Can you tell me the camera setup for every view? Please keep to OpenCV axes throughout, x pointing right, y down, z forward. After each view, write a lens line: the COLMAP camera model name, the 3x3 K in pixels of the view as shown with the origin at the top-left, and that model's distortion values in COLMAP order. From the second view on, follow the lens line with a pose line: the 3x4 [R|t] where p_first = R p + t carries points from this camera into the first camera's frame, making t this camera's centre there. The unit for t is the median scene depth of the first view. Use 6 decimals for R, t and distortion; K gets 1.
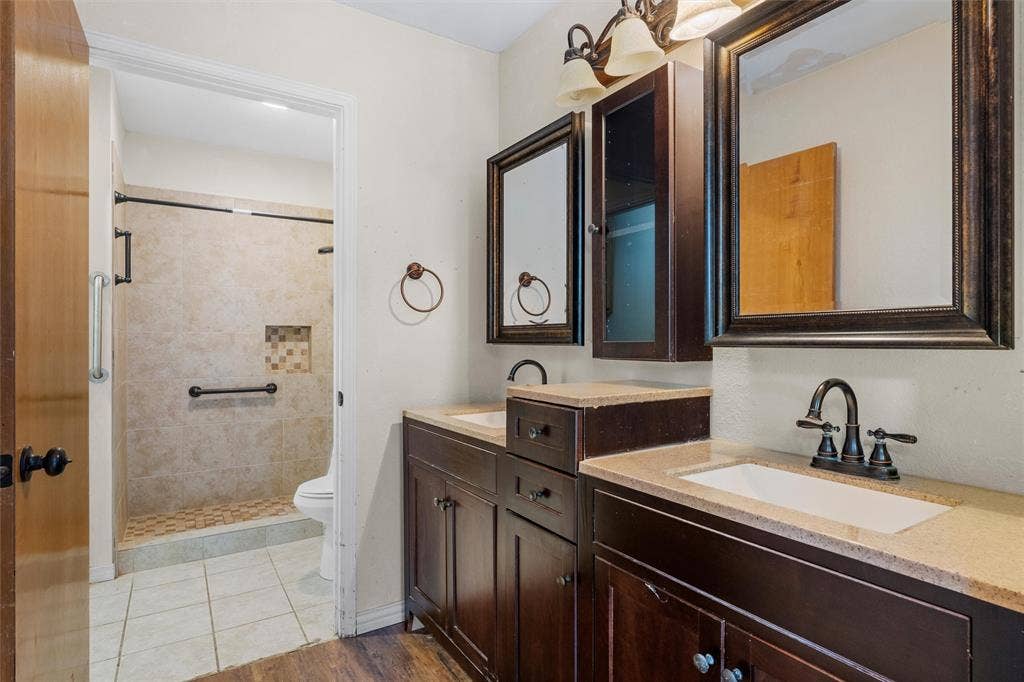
lens RADIAL K [[543.6, 0, 506.1], [0, 543.6, 337.8], [0, 0, 1]] dist [0.000442, -0.000129]
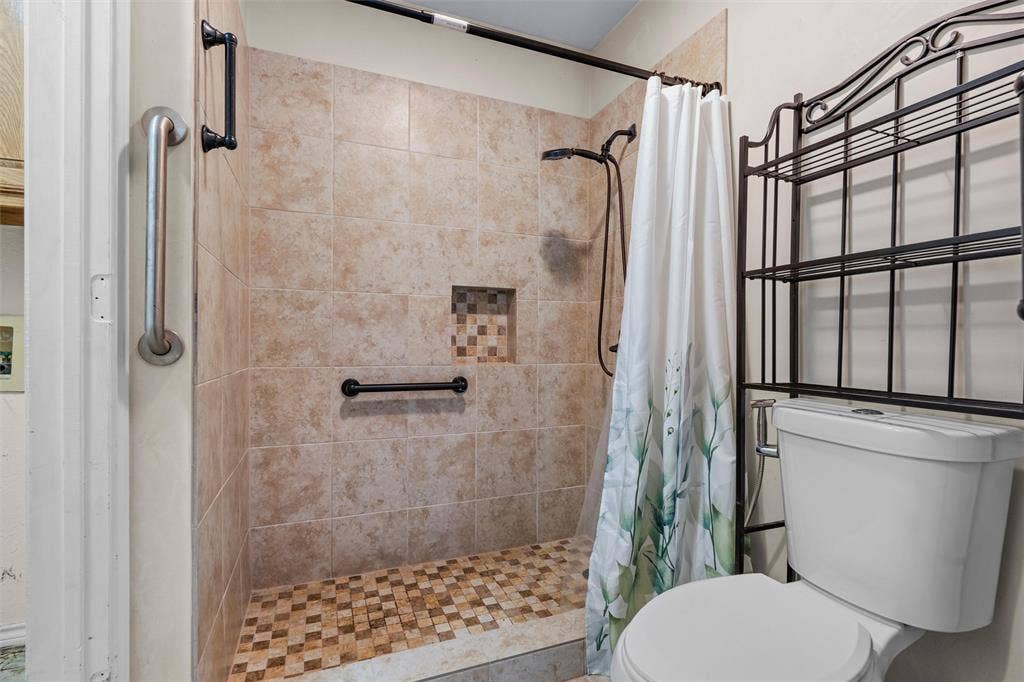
lens RADIAL K [[501.1, 0, 512.0], [0, 501.1, 341.0], [0, 0, 1]] dist [-0.000706, 0.000409]
pose [[0.984166, 0.006722, -0.177121, -0.285020], [-0.006246, 0.999975, 0.003243, 0.041797], [0.177138, -0.002085, 0.984184, 0.462022]]
